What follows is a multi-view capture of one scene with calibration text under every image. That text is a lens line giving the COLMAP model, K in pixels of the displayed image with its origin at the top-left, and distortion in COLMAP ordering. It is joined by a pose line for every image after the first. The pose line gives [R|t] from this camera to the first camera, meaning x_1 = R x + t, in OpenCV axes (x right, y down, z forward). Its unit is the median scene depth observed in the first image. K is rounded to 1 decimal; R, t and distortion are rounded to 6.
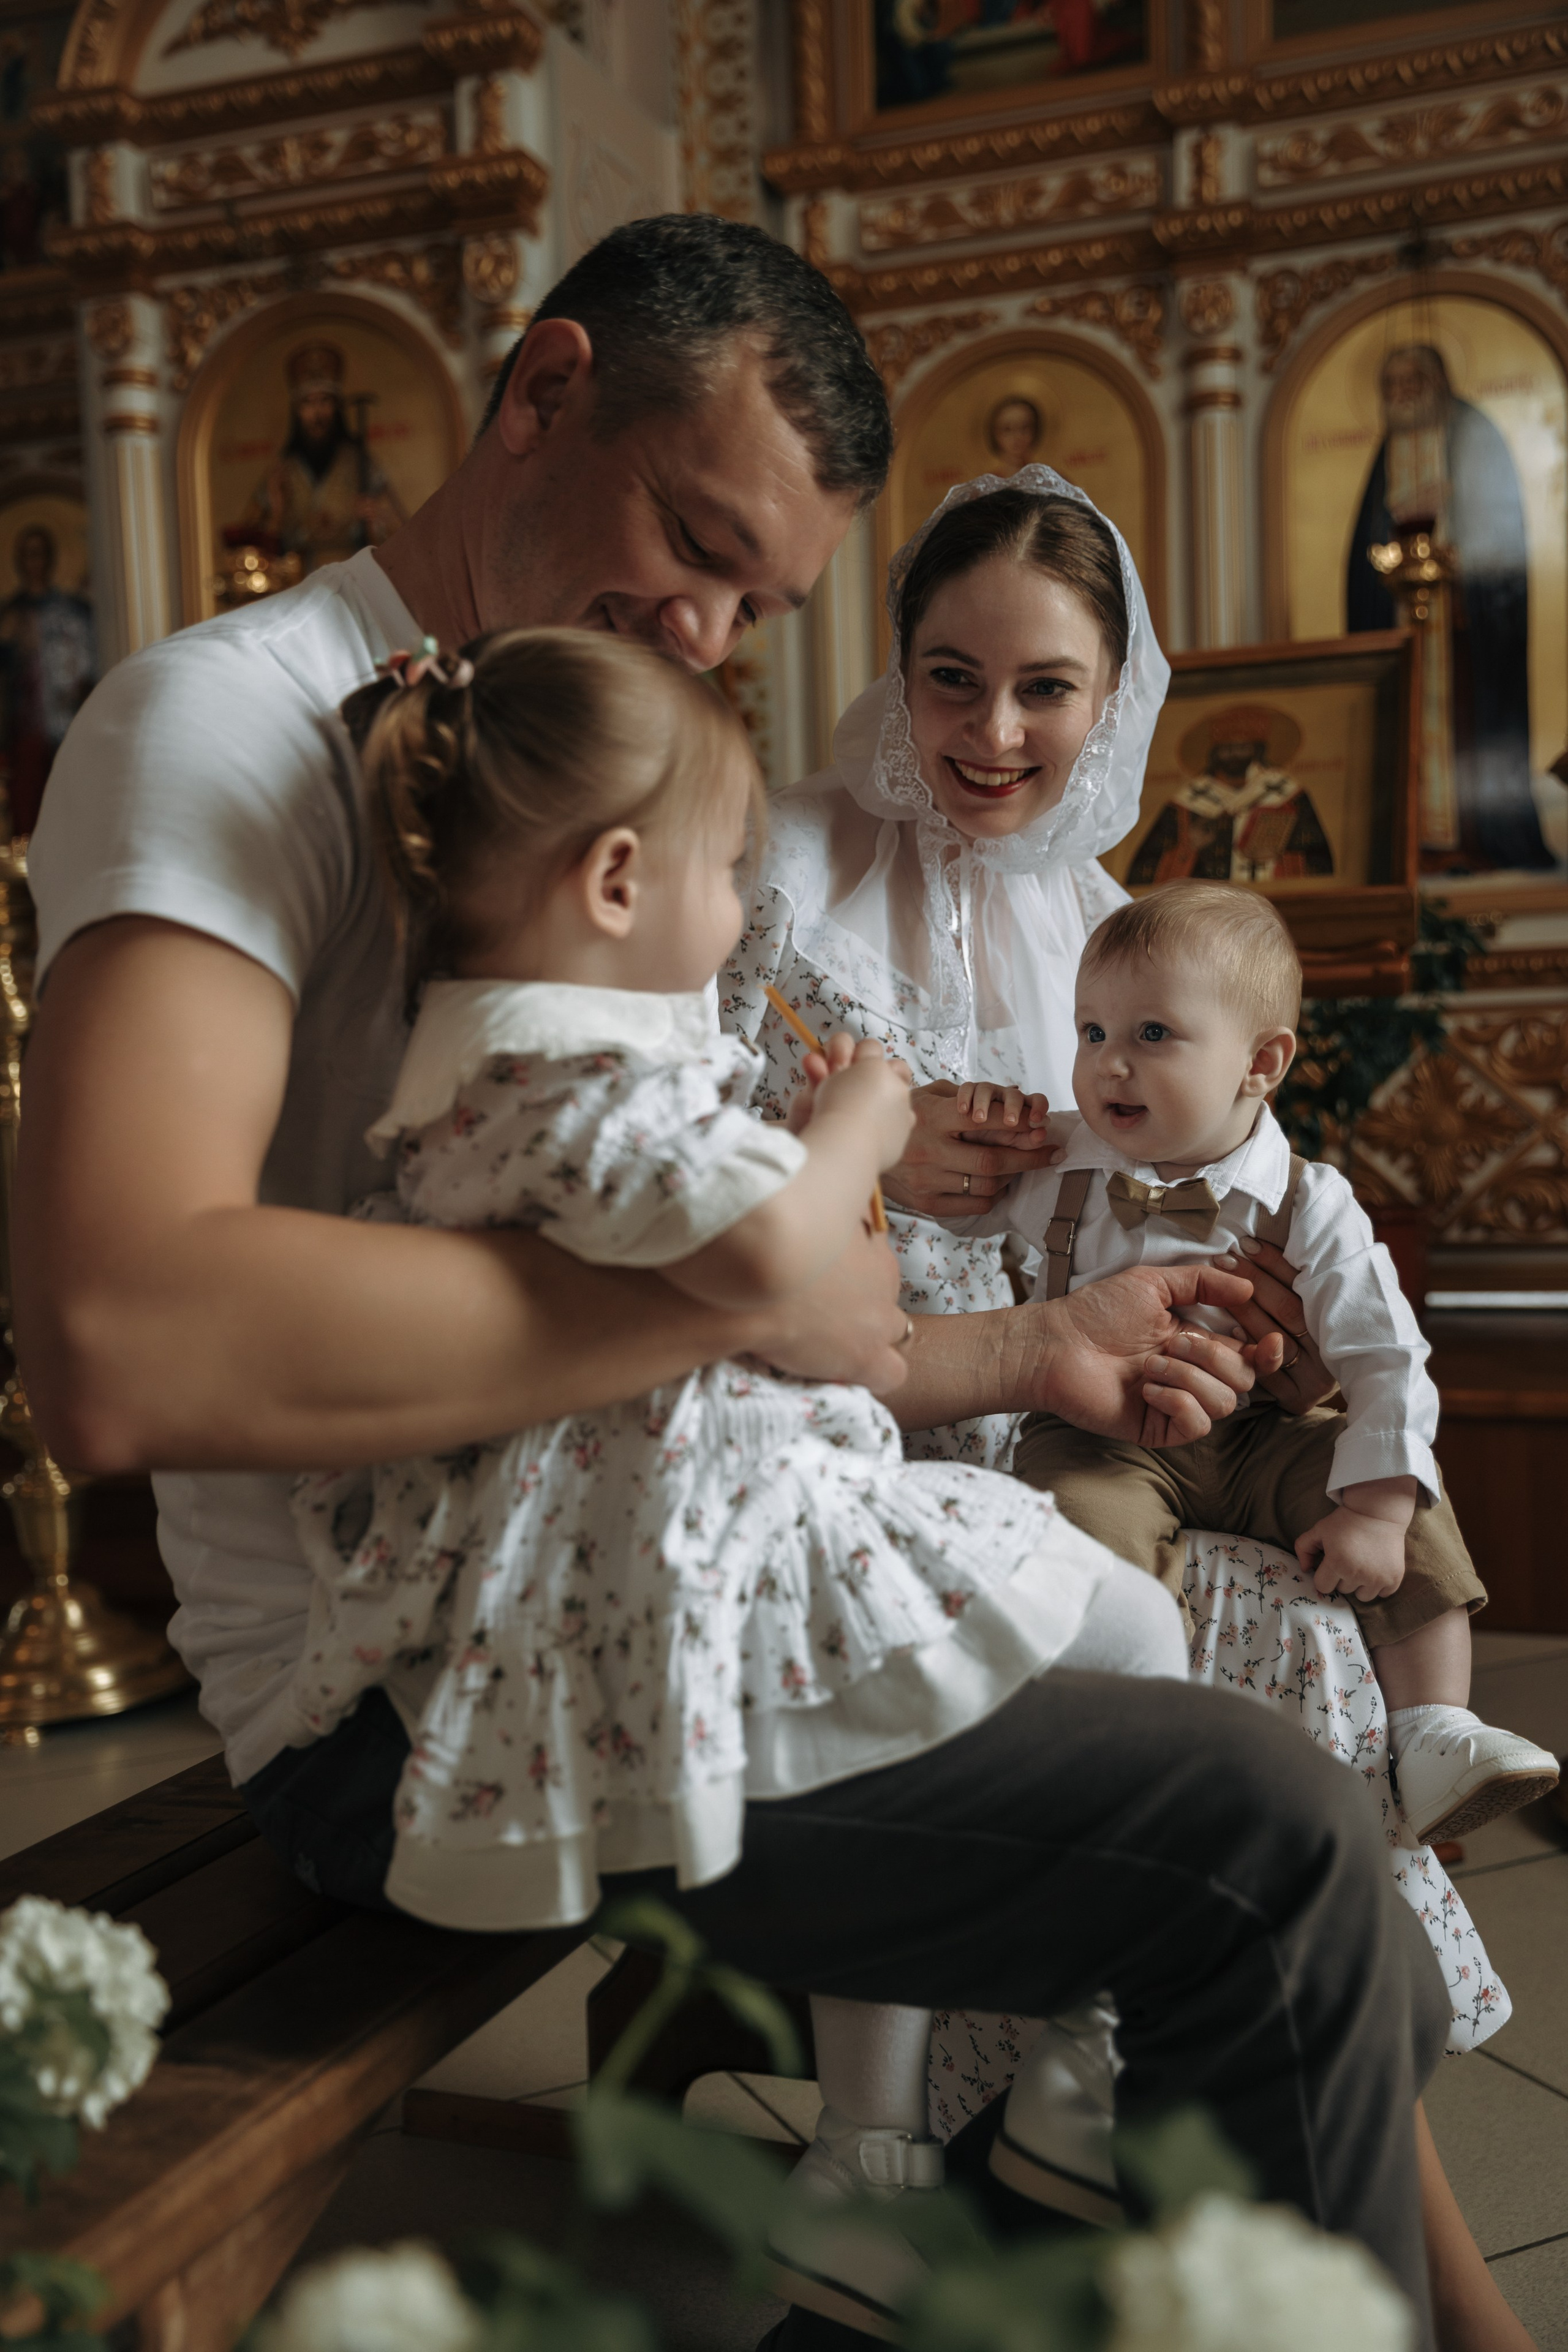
lens RADIAL K [[2277.8, 0, 765.0], [0, 2277.8, 1159.2], [0, 0, 1]] dist [0.063568, -0.000221]
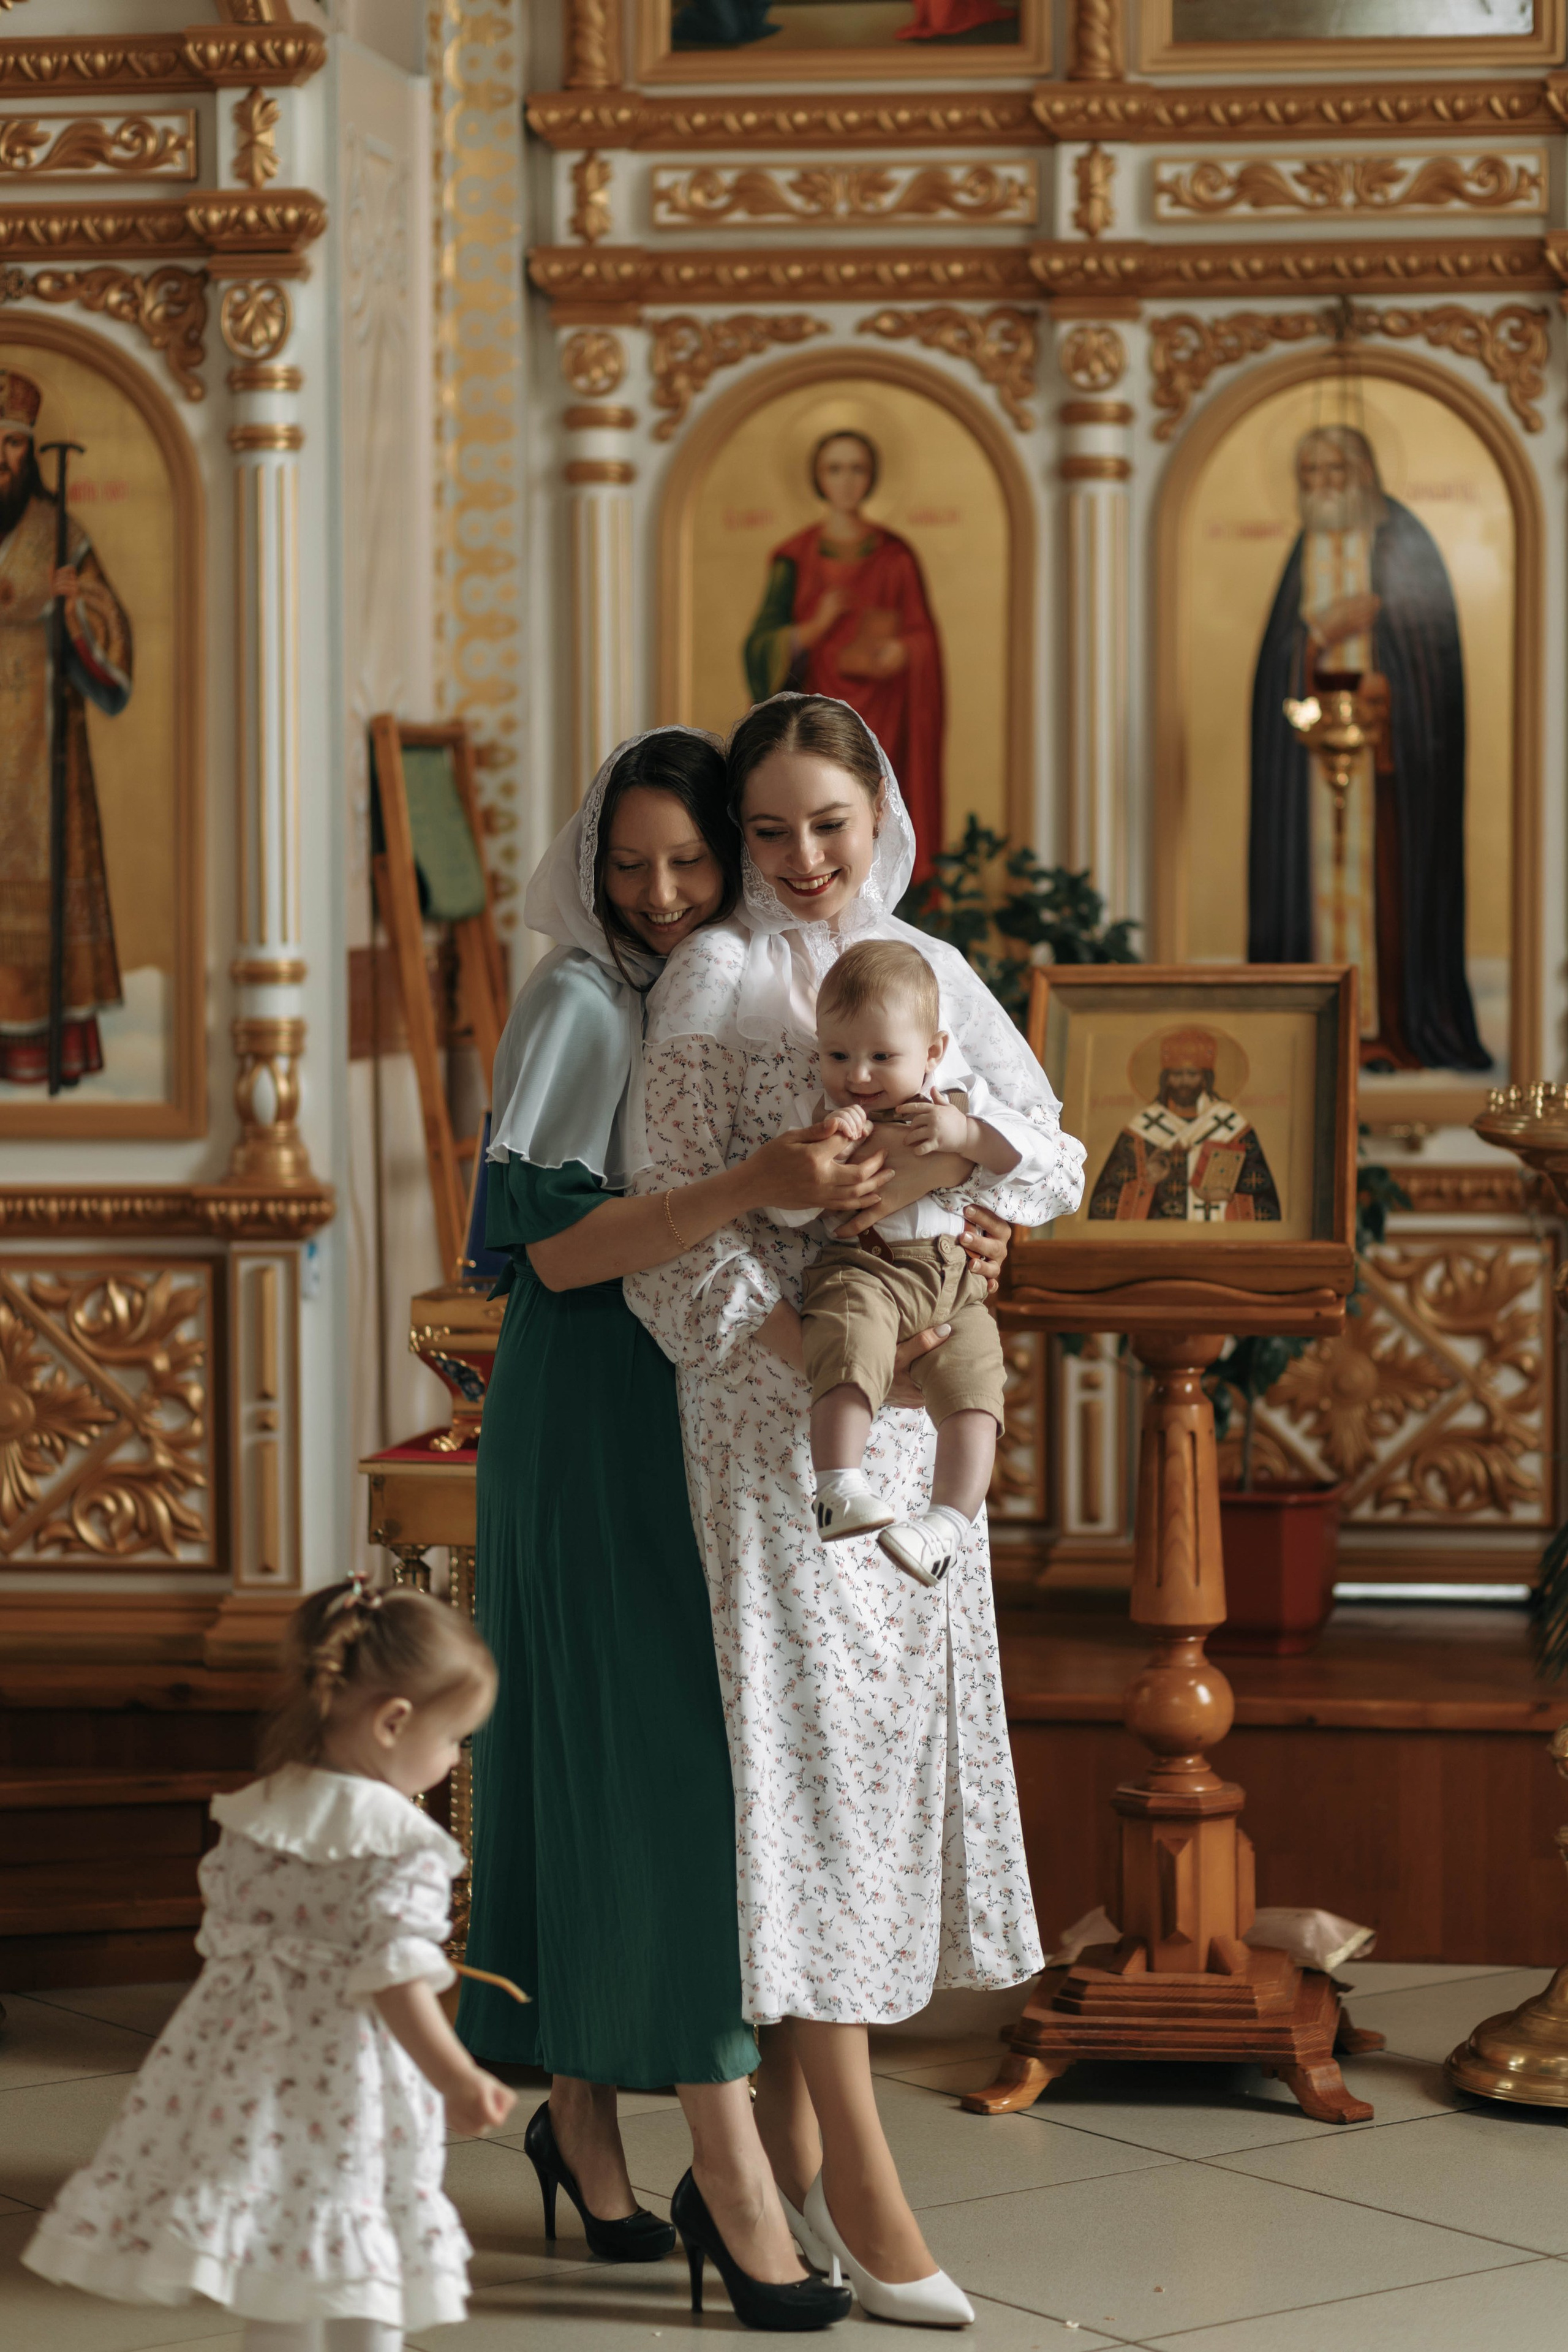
lens RADIAL K [[5748.4, 0, 796.7], [0, 5748.4, 1142.2], [0, 0, 1]] dist [0.092921, -0.648676]
pose [[0.979181, 0.022341, 0.201755, -0.317976], [-0.022249, 0.999749, -0.002727, -0.090071], [-0.201765, -0.001819, 0.979432, -0.979699]]
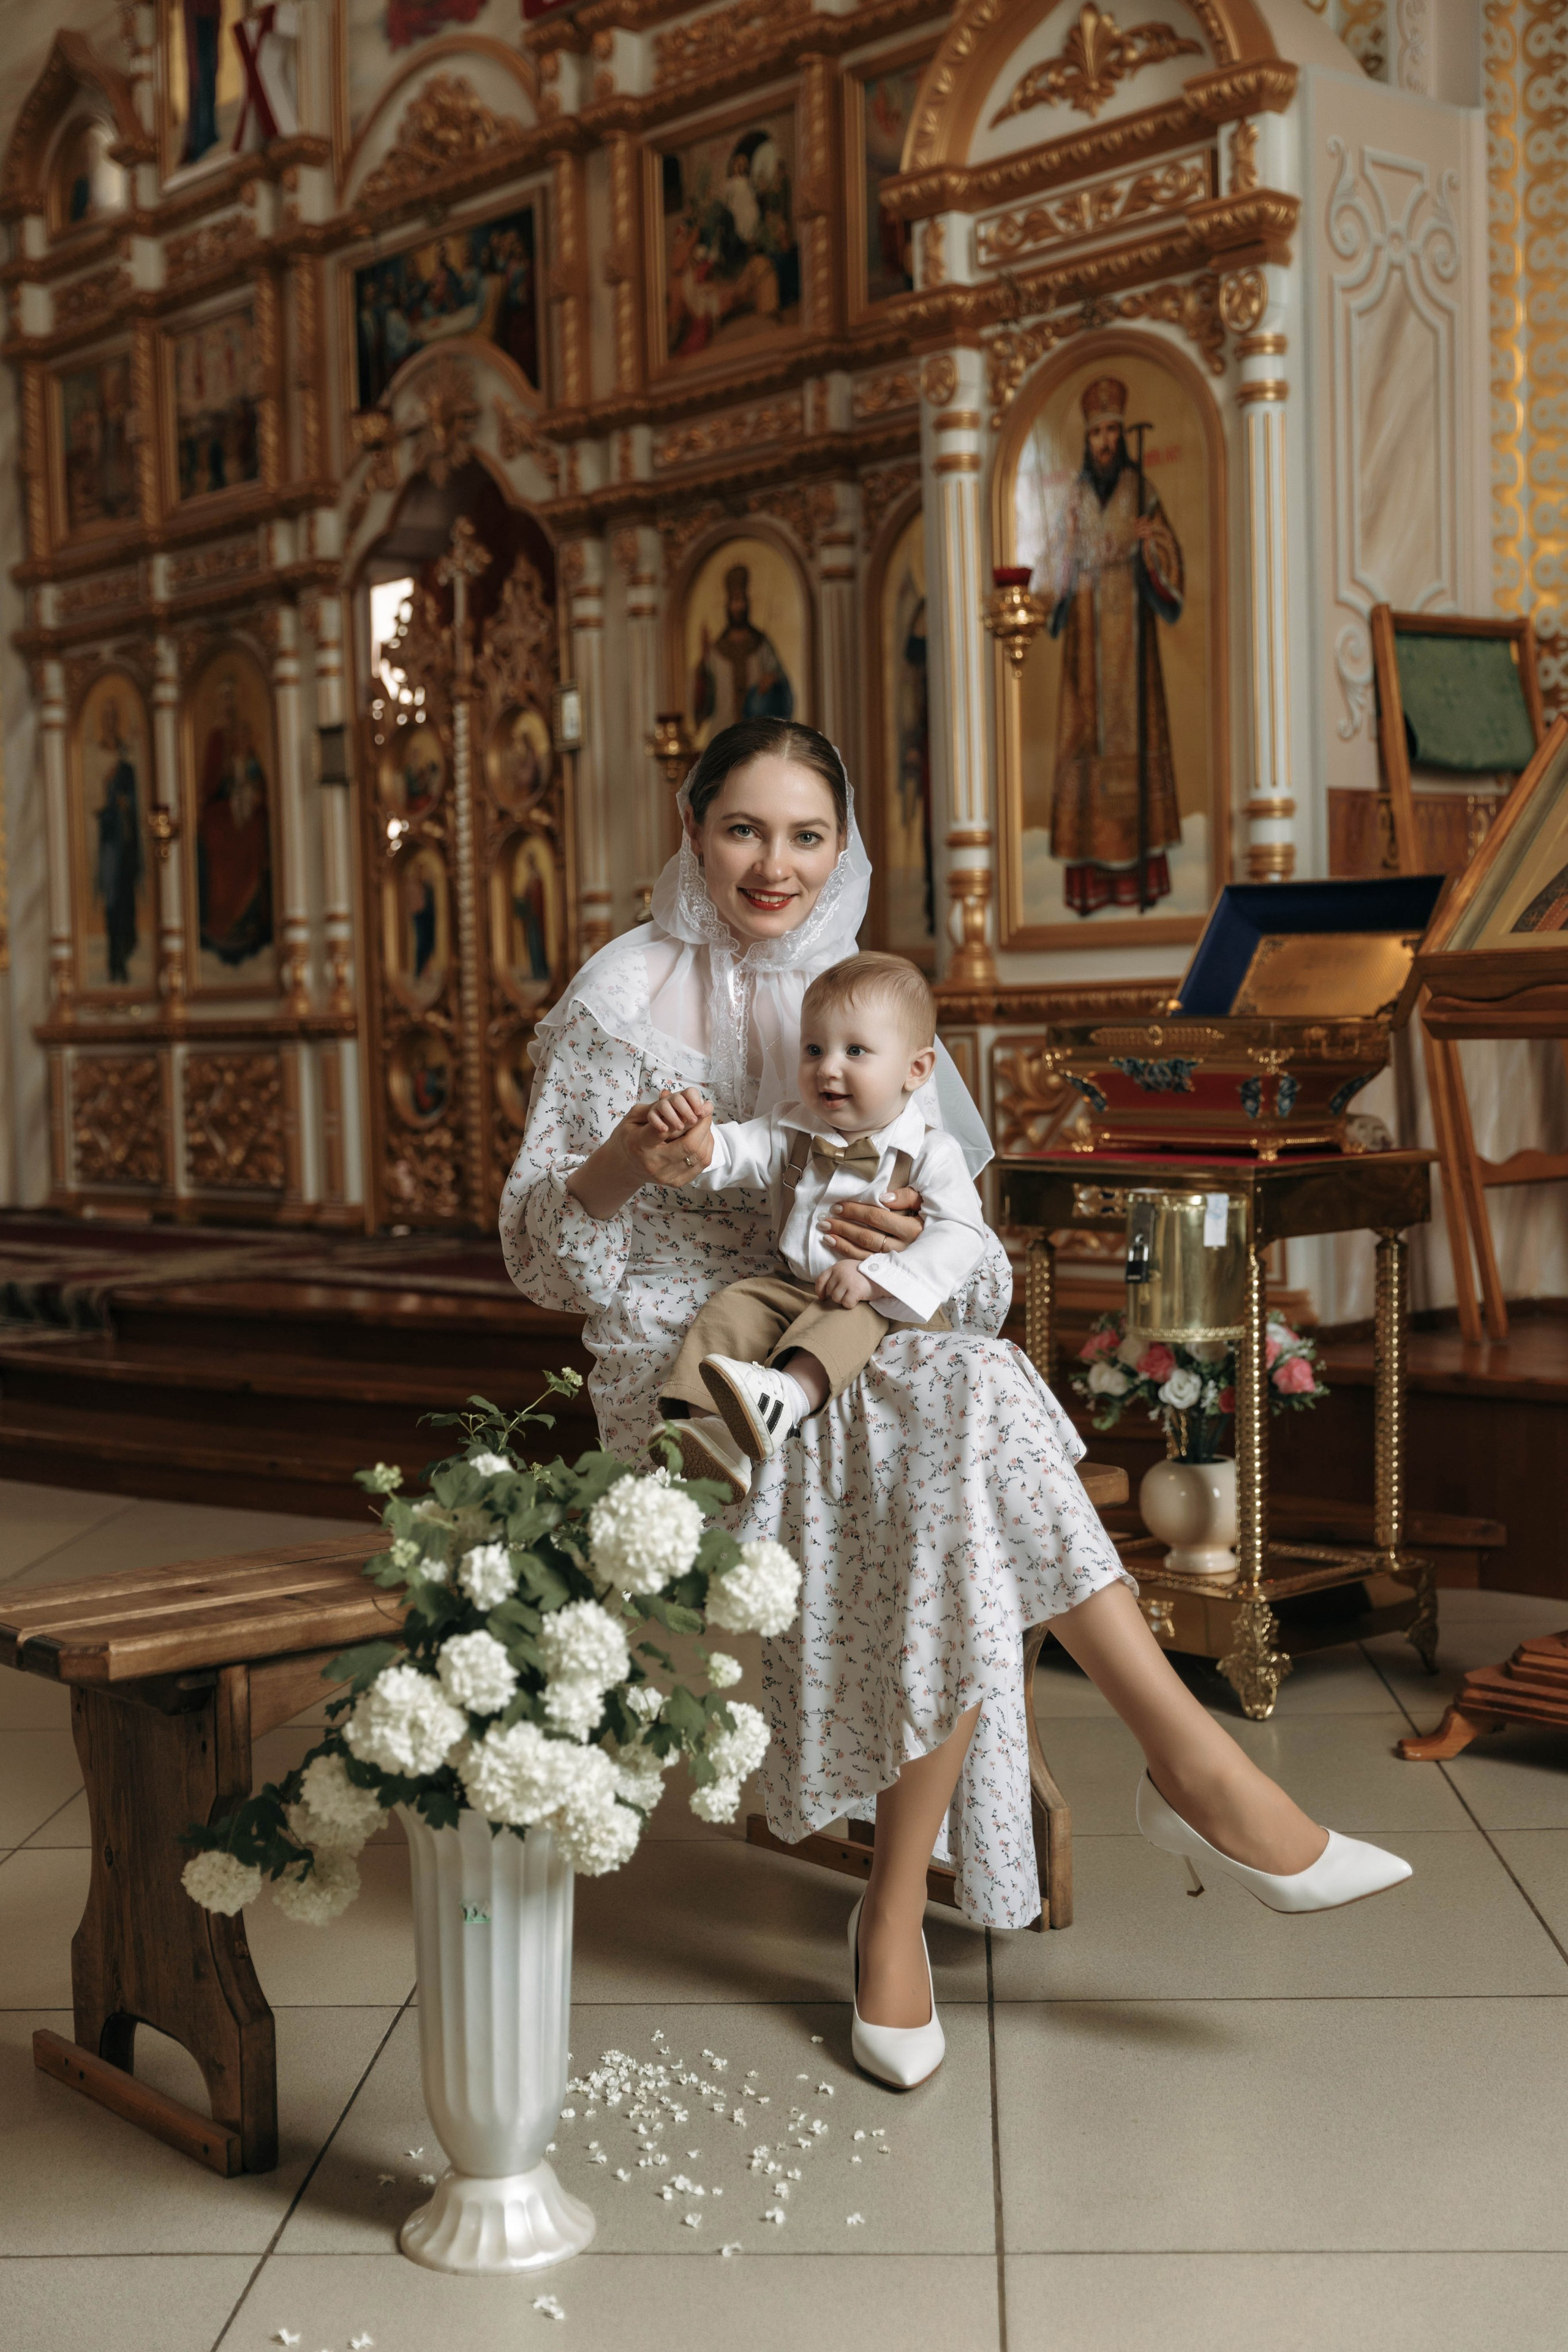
lens RADIAL K [[2913.9, 0, 805.5], [0, 2913.9, 1185.1], [0, 0, 1]] dist [0.006577, 0.034160]
pose [[0.881426, 0.035004, -0.471024, 0.329321], [-0.021454, 0.999188, 0.034108, -0.023232], [0.471835, -0.019958, 0.881461, -0.261964]]
